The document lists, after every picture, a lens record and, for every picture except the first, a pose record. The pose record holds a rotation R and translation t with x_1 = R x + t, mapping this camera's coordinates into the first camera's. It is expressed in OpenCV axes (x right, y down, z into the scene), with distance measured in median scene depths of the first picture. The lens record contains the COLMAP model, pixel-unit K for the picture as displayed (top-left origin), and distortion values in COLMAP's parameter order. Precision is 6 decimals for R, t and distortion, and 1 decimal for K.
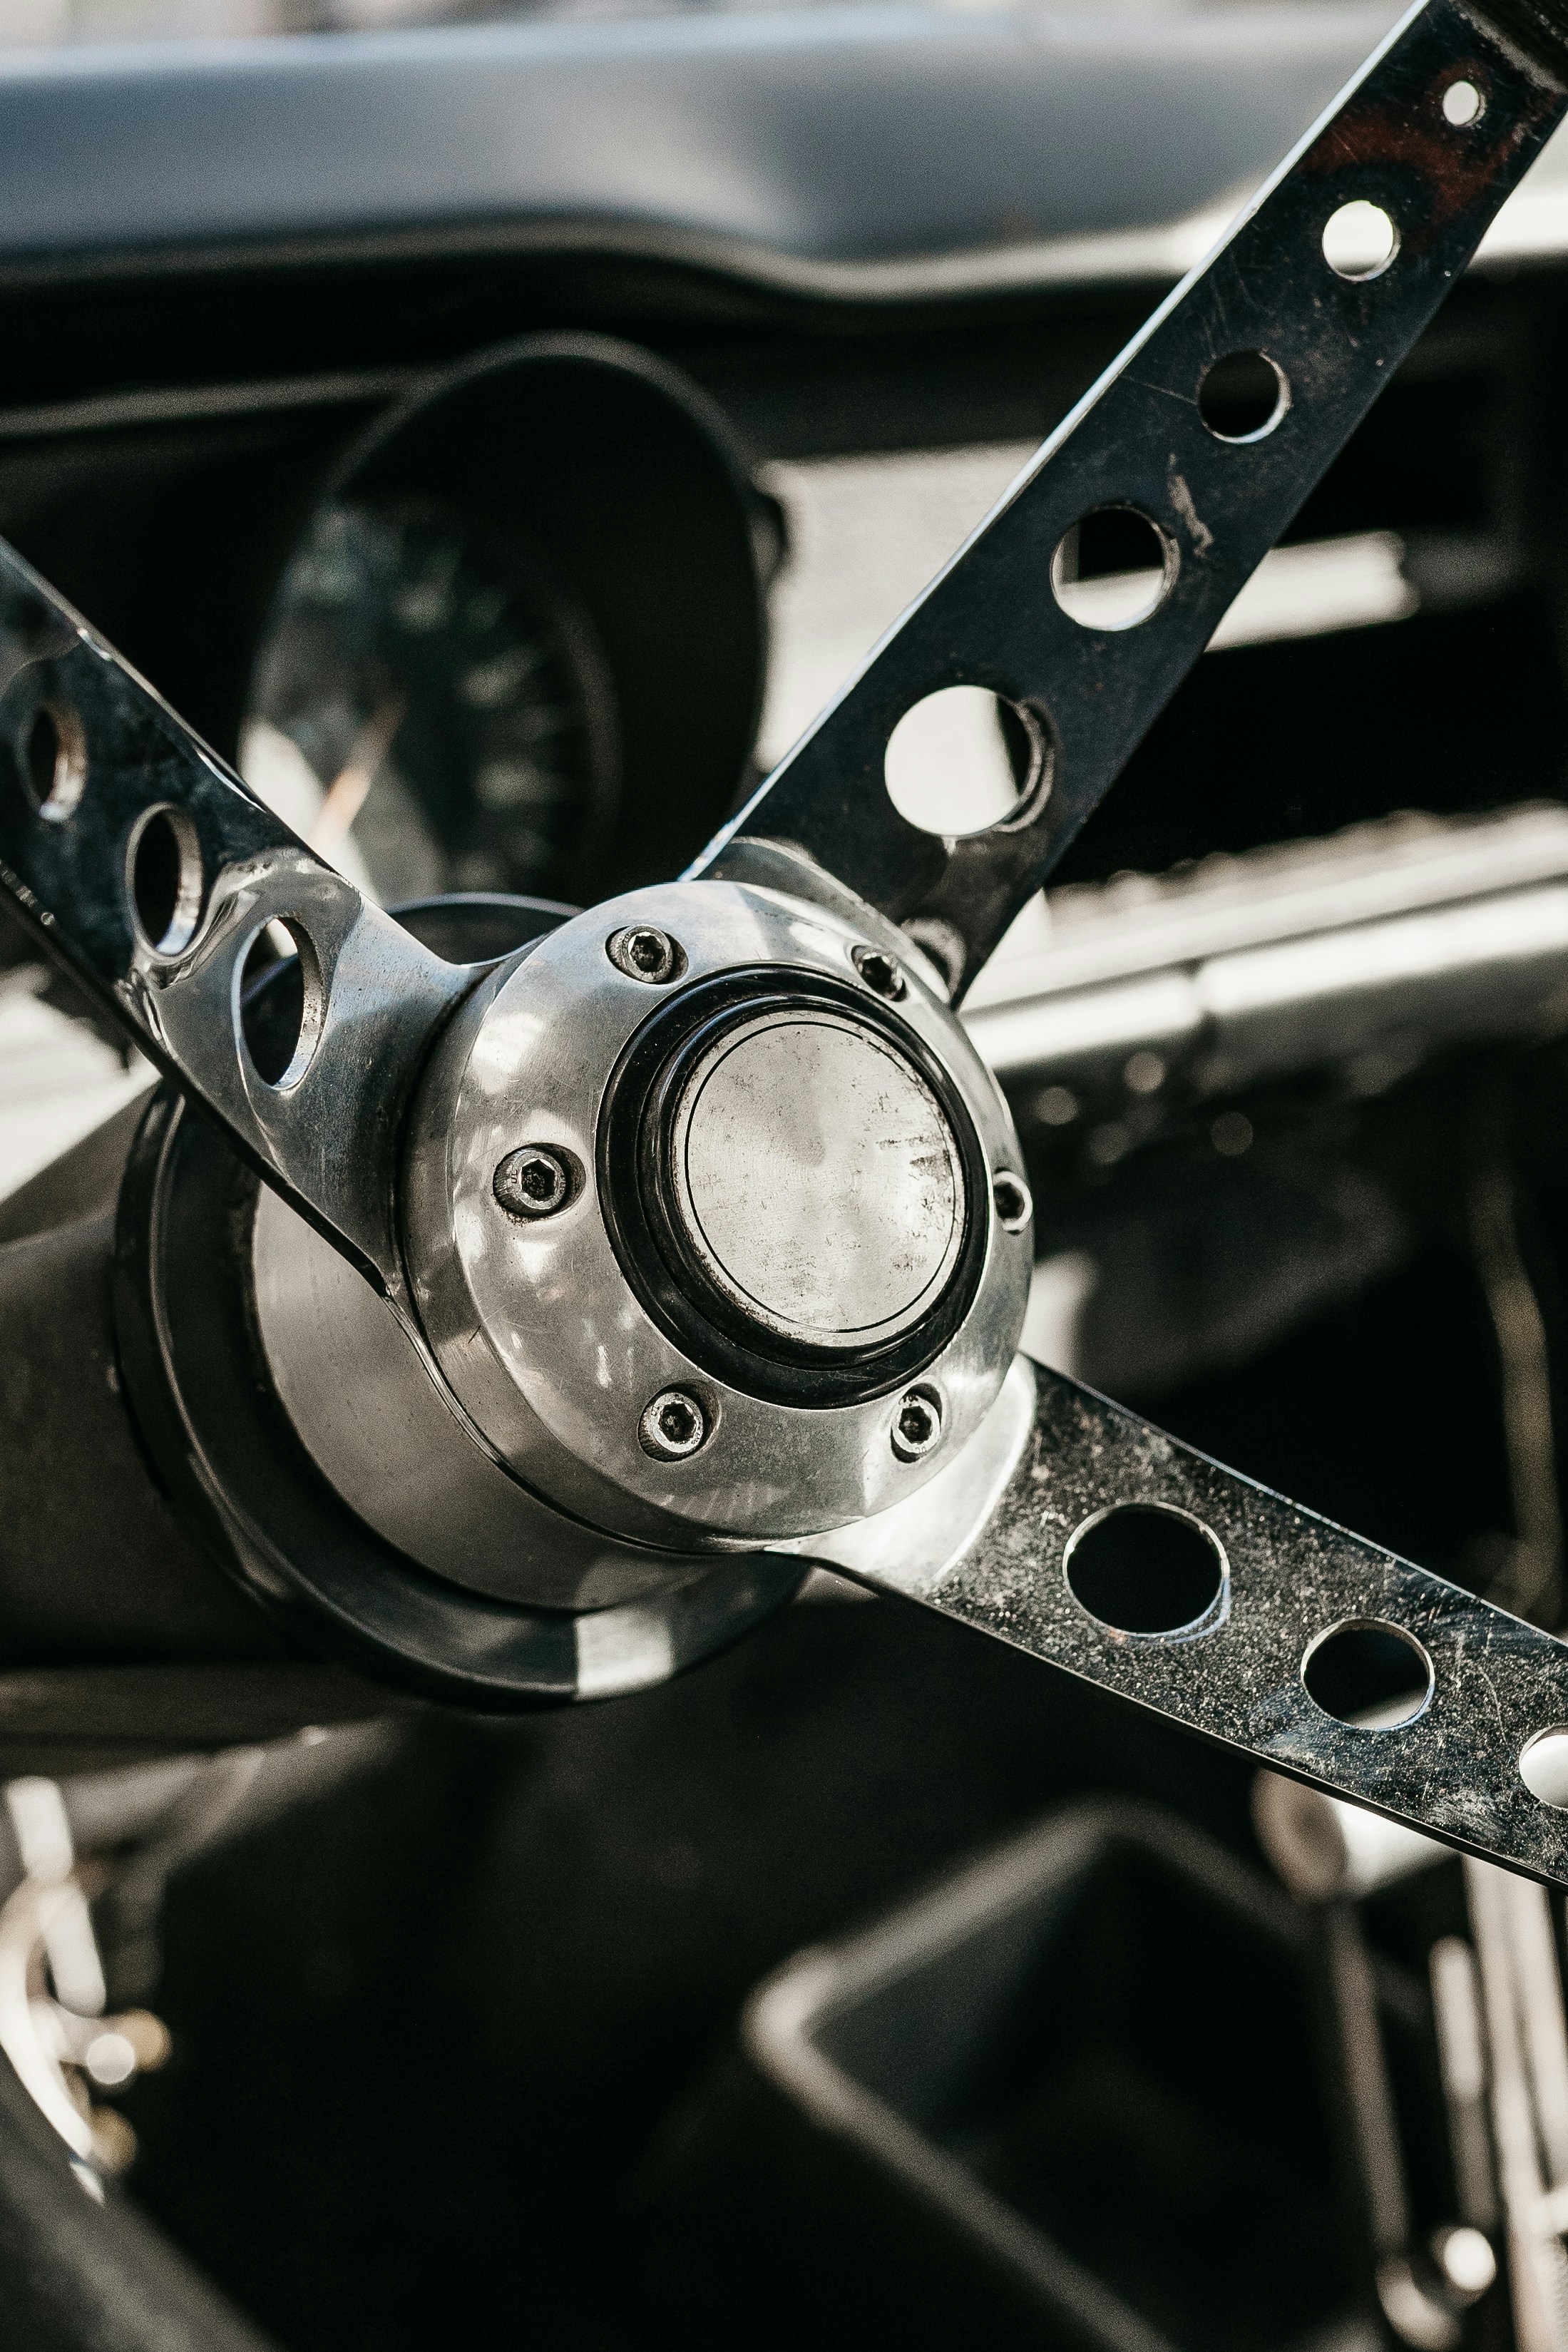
lens RADIAL K [[3734.3, 0, 784.0], [0, 3734.3, 1176.0], [0, 0, 1]] dist [-0.070939, 0.005423]
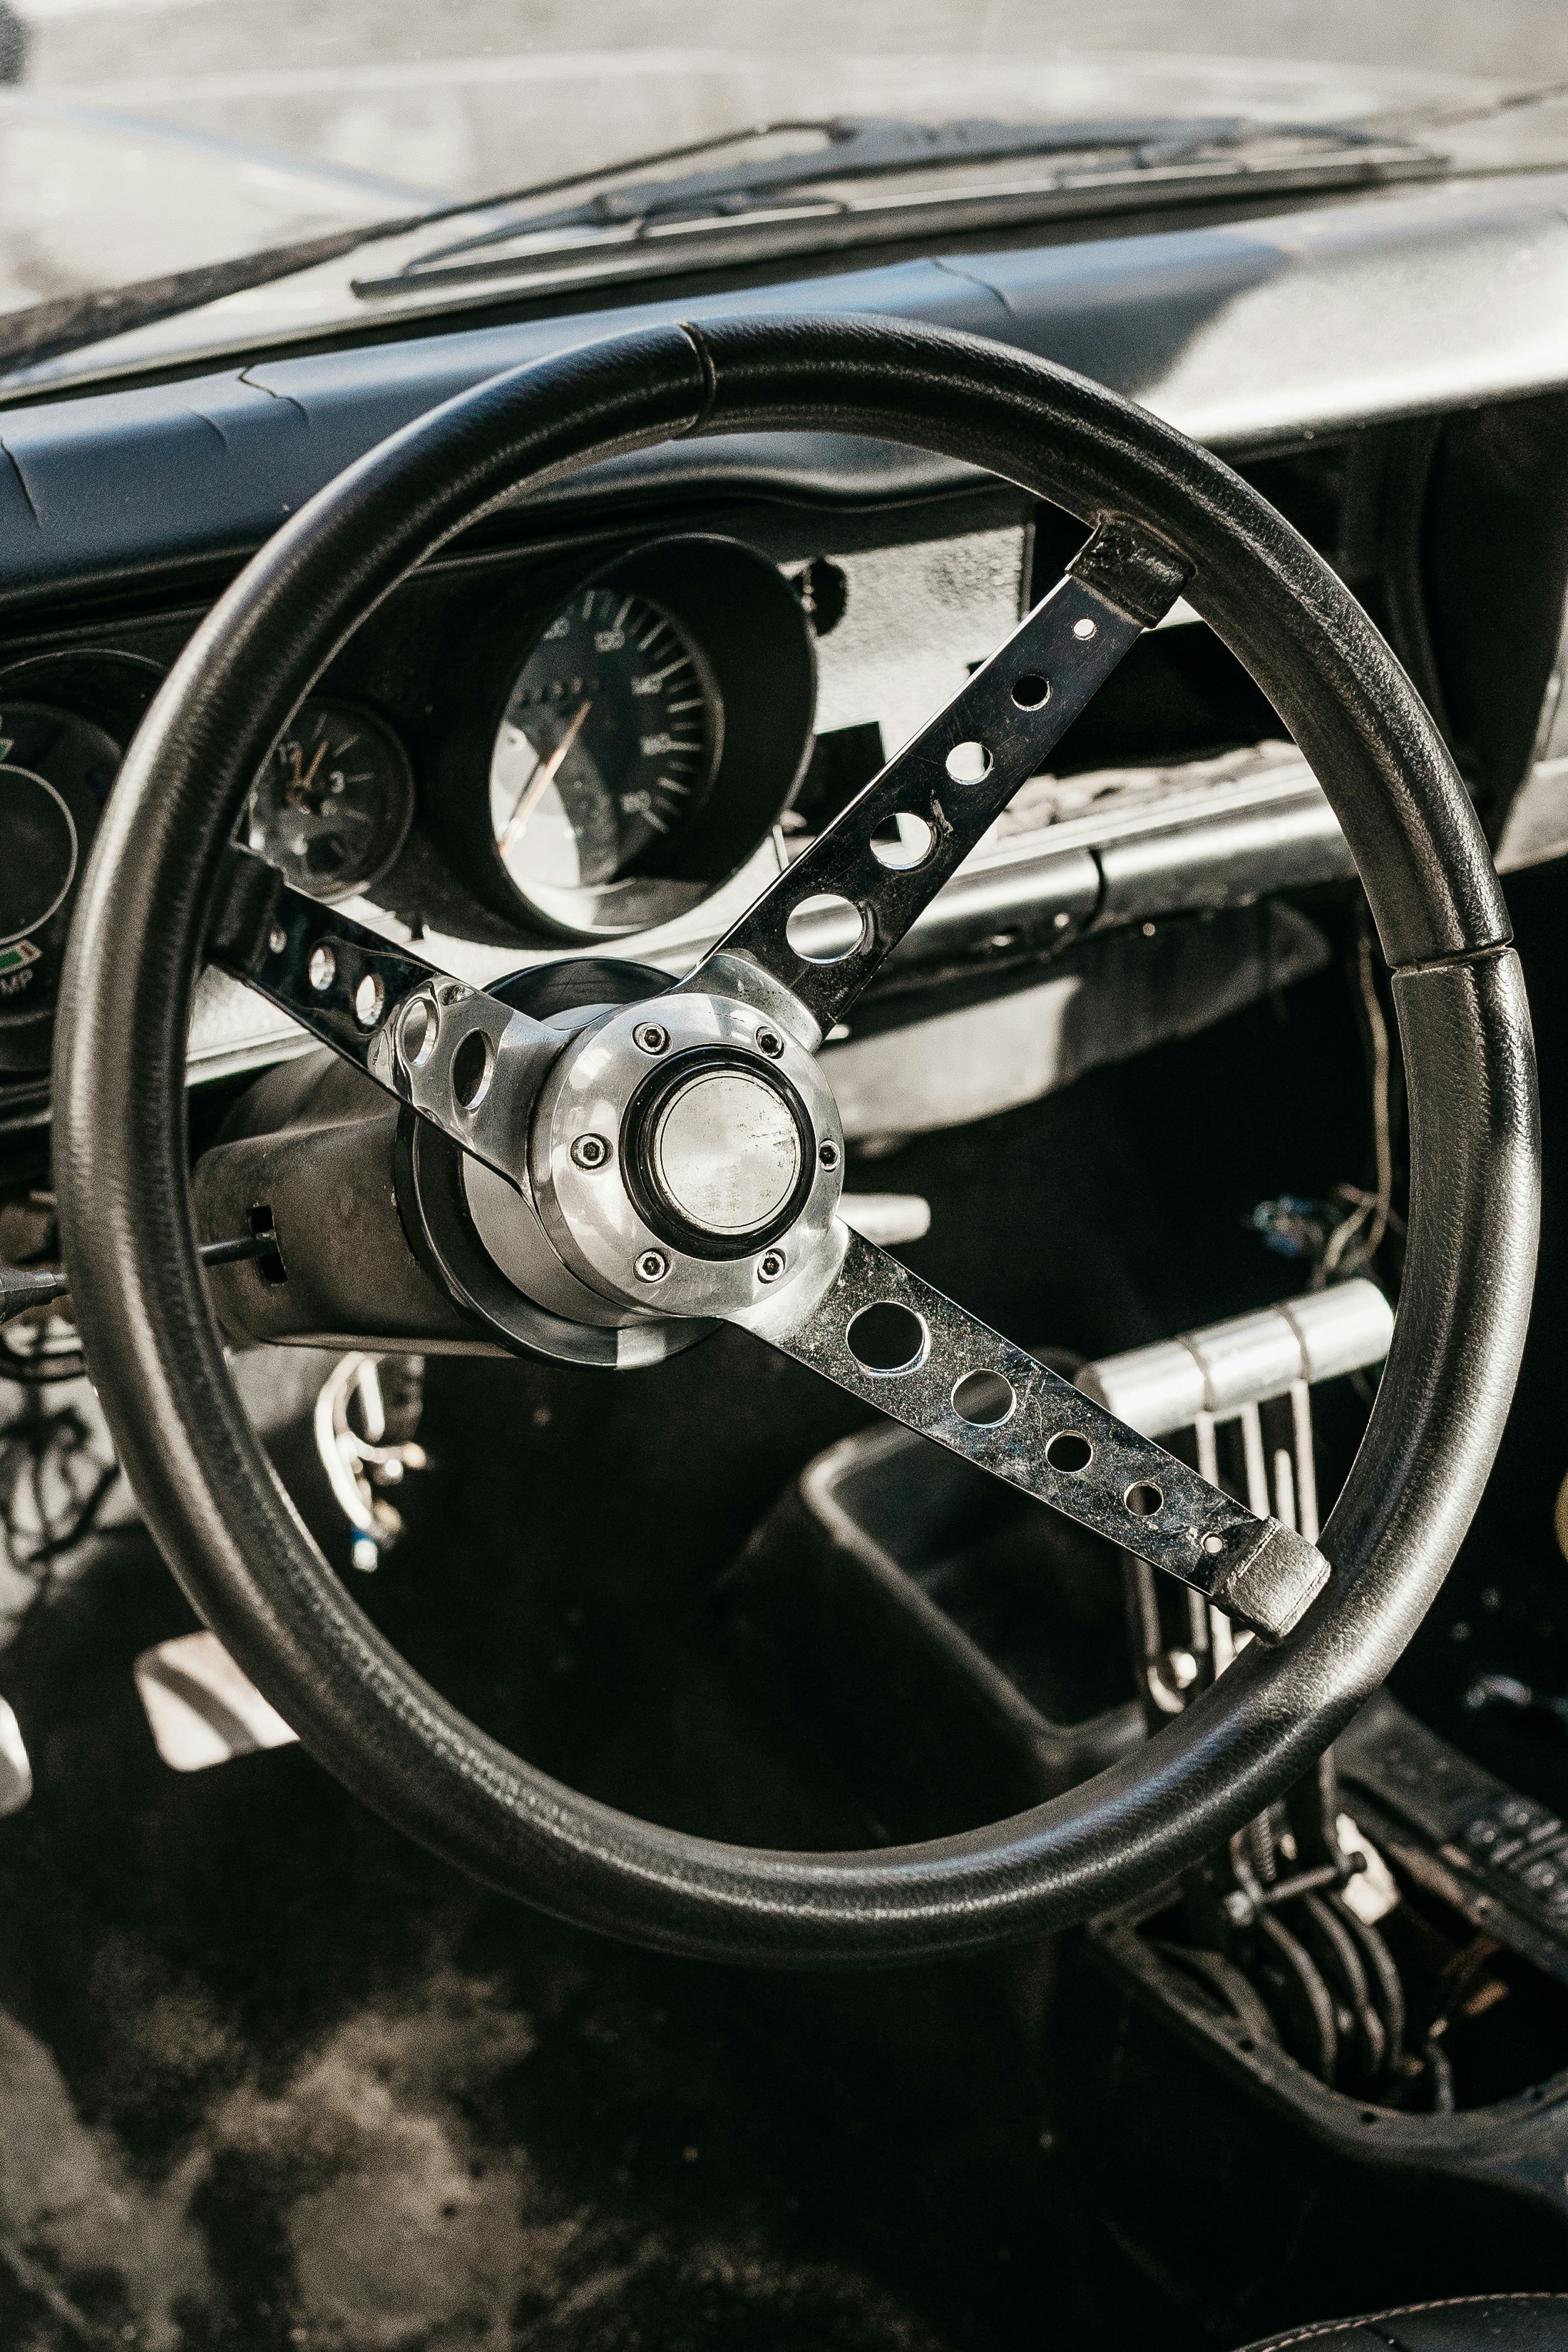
lens RADIAL K [[3734.3, 0, 784.0], [0, 3734.3, 1176.0], [0, 0, 1]] dist [-0.070939, 0.005423]
pose [[0.994714, 0.066382, -0.078346, 0.199087], [-0.051766, 0.983080, 0.175711, -0.344113], [0.088684, -0.170726, 0.981319, -1.020797]]
